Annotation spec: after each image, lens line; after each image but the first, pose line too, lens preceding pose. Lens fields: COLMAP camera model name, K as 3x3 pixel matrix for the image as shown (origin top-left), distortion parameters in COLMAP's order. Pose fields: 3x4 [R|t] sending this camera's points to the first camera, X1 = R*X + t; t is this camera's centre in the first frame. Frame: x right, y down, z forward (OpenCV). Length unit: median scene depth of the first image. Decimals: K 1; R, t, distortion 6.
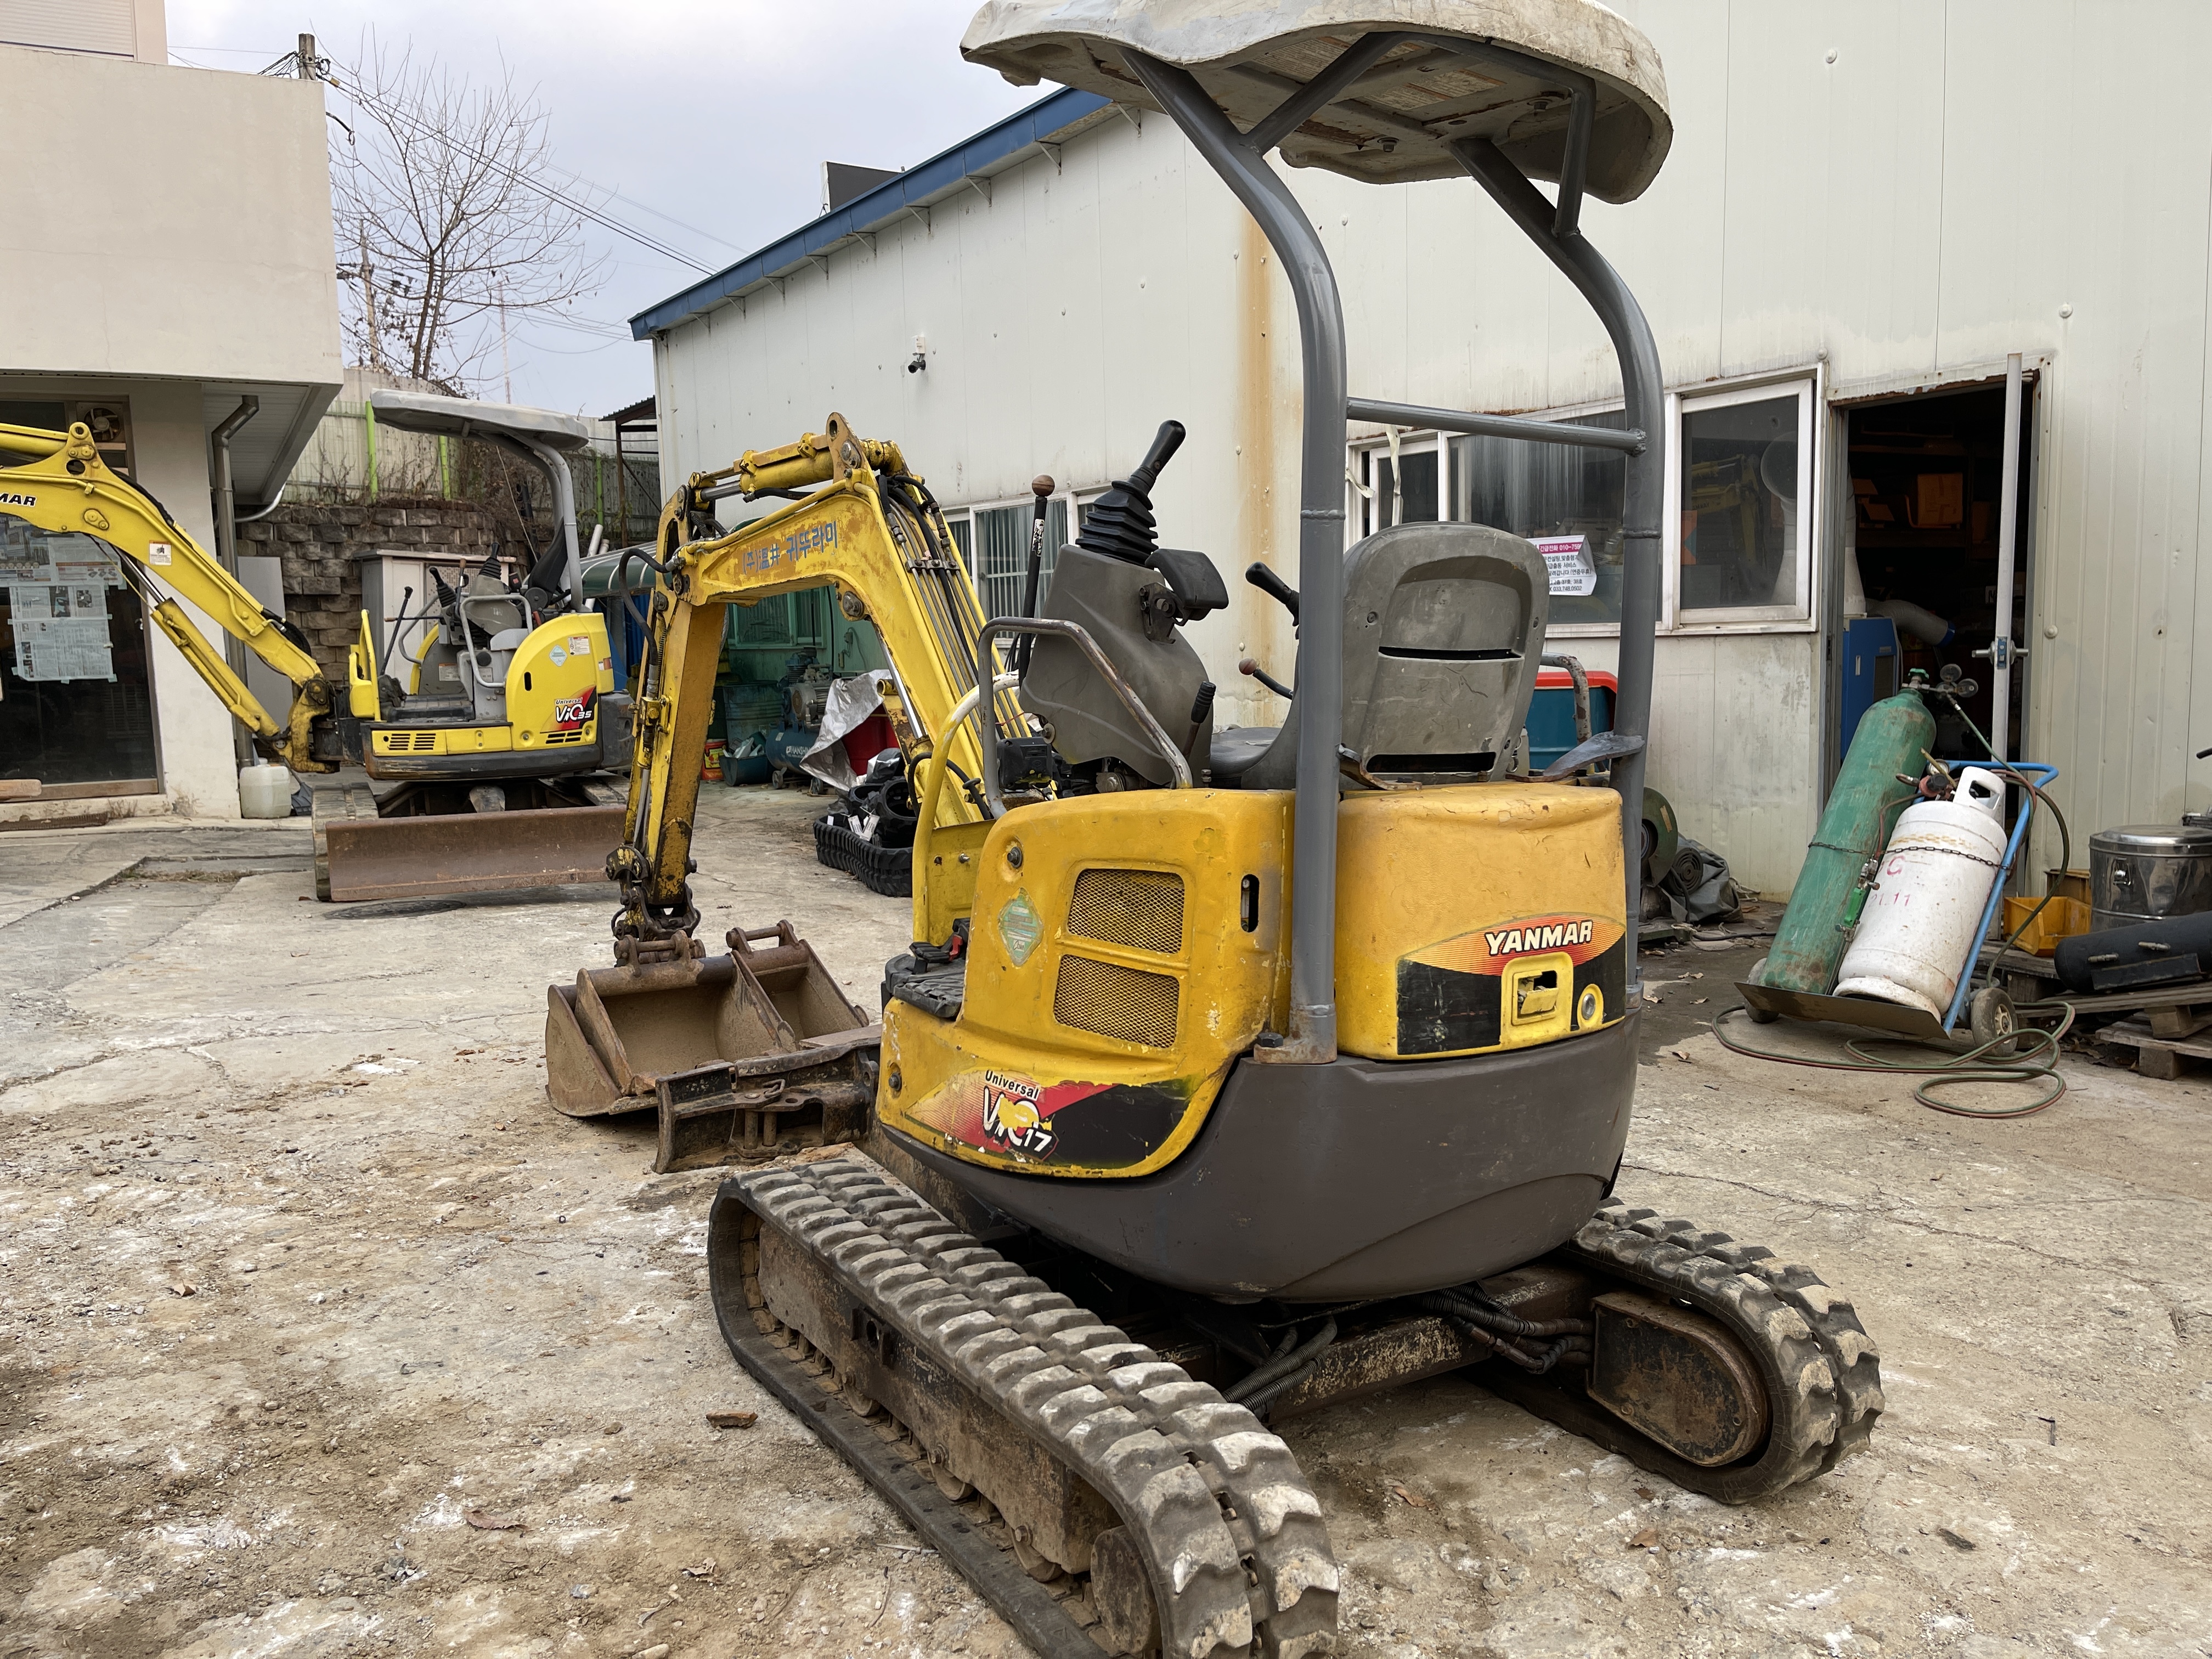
lens RADIAL K [[1685.8, 0, 1065.1], [0, 1685.8, 819.7], [0, 0, 1]] dist [0.031988, -0.004807]
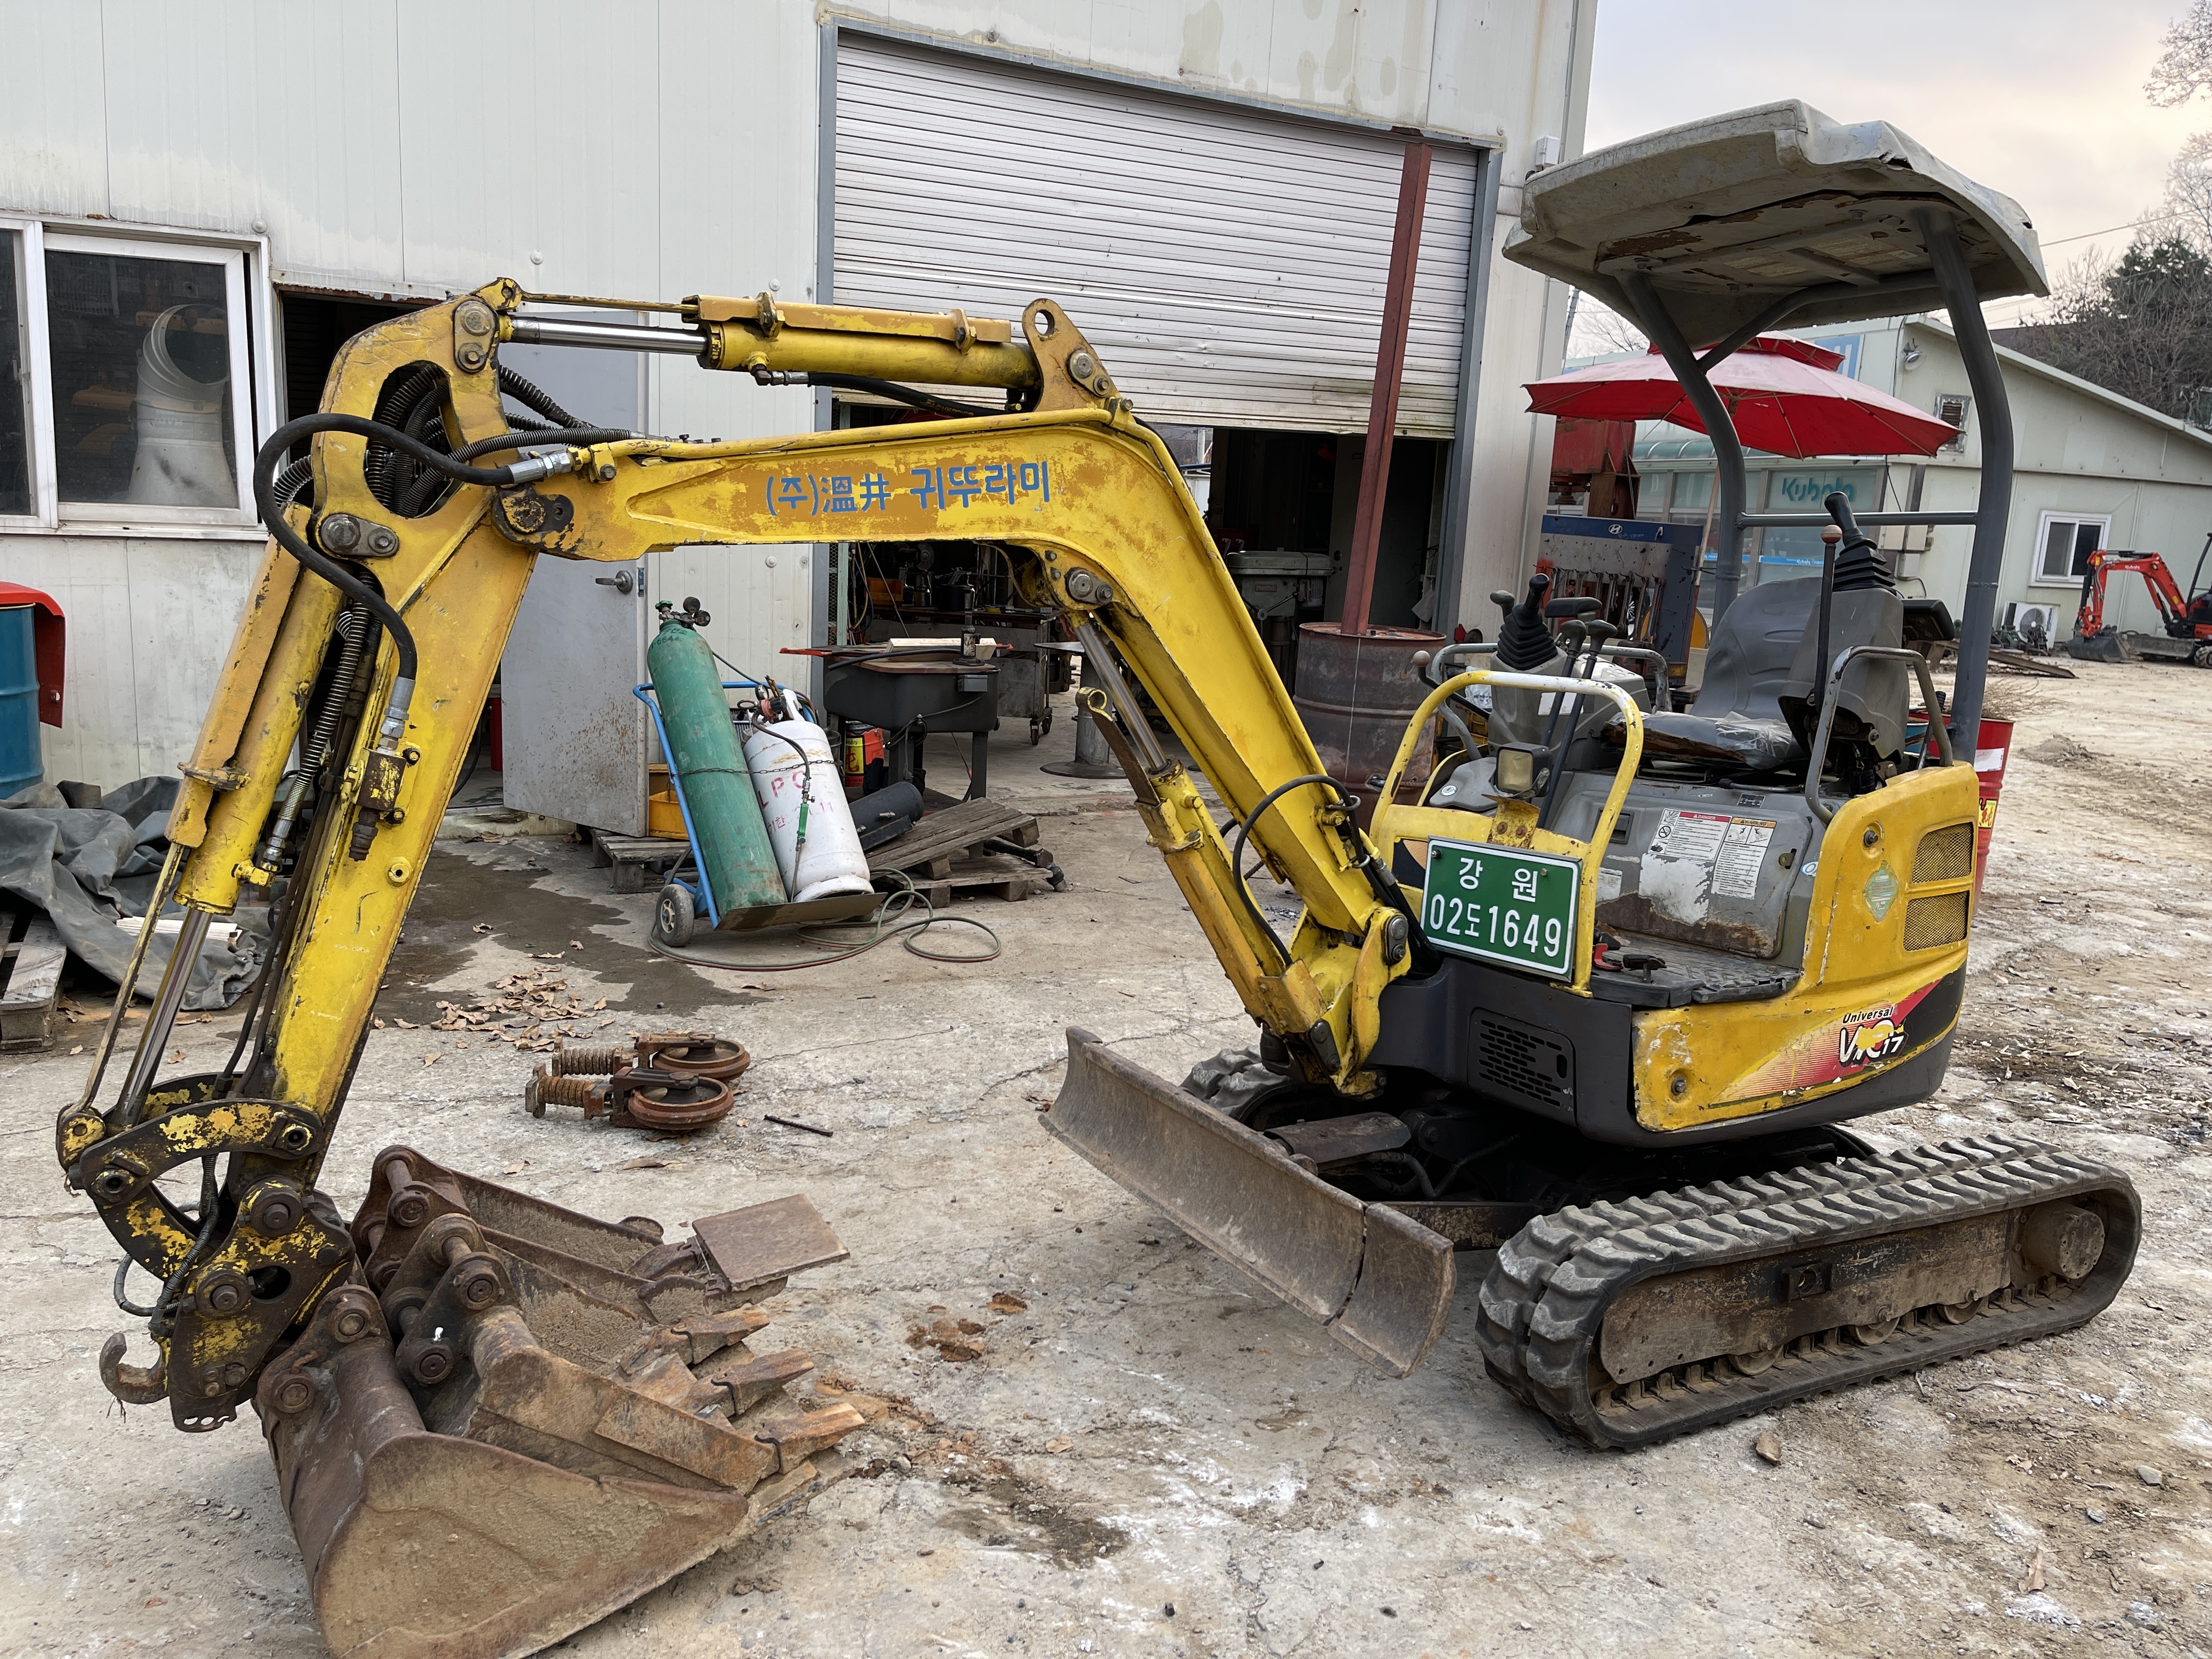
lens RADIAL K [[1692.1, 0, 1092.6], [0, 1692.1, 837.0], [0, 0, 1]] dist [0.053391, -0.062362]
pose [[0.066840, -0.158977, 0.985017, -0.884142], [0.058145, 0.986168, 0.155217, -0.140384], [-0.996068, 0.046900, 0.075160, 0.992654]]
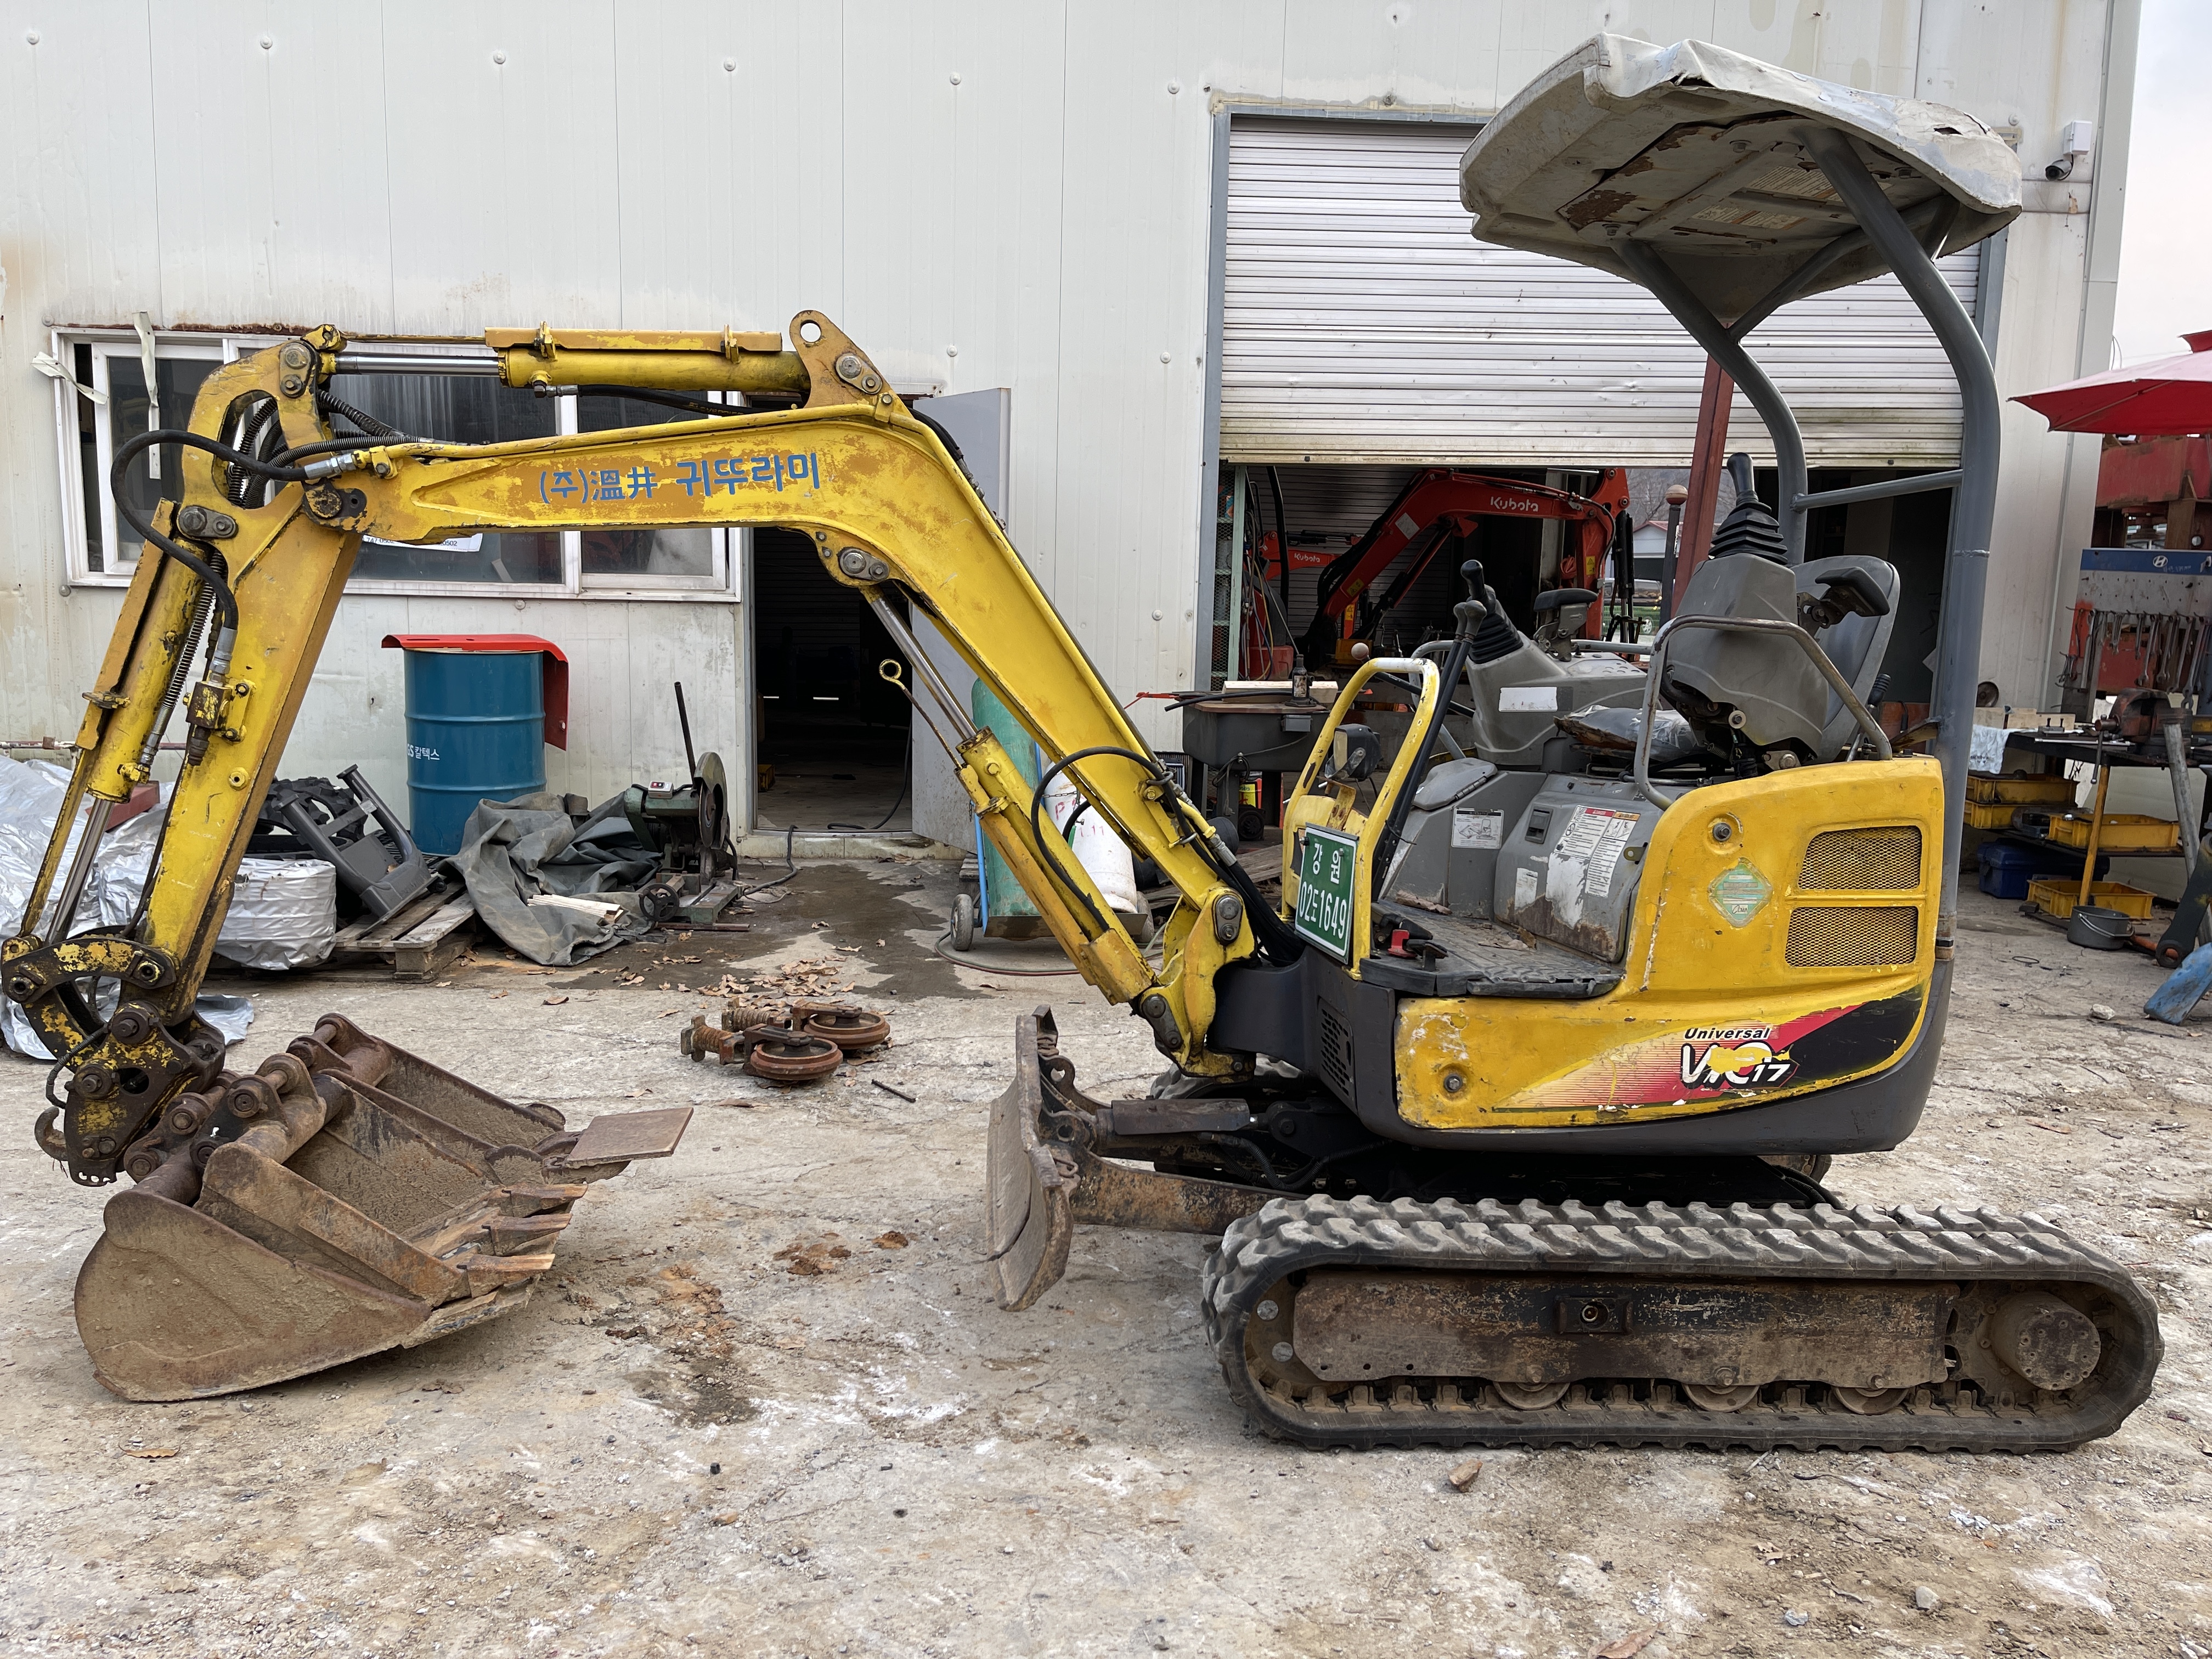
lens RADIAL K [[1692.1, 0, 1092.6], [0, 1692.1, 837.0], [0, 0, 1]] dist [0.053391, -0.062362]
pose [[0.476183, -0.095278, 0.874169, -0.813654], [0.061167, 0.995294, 0.075160, -0.056550], [-0.877216, 0.017680, 0.479770, 0.552787]]
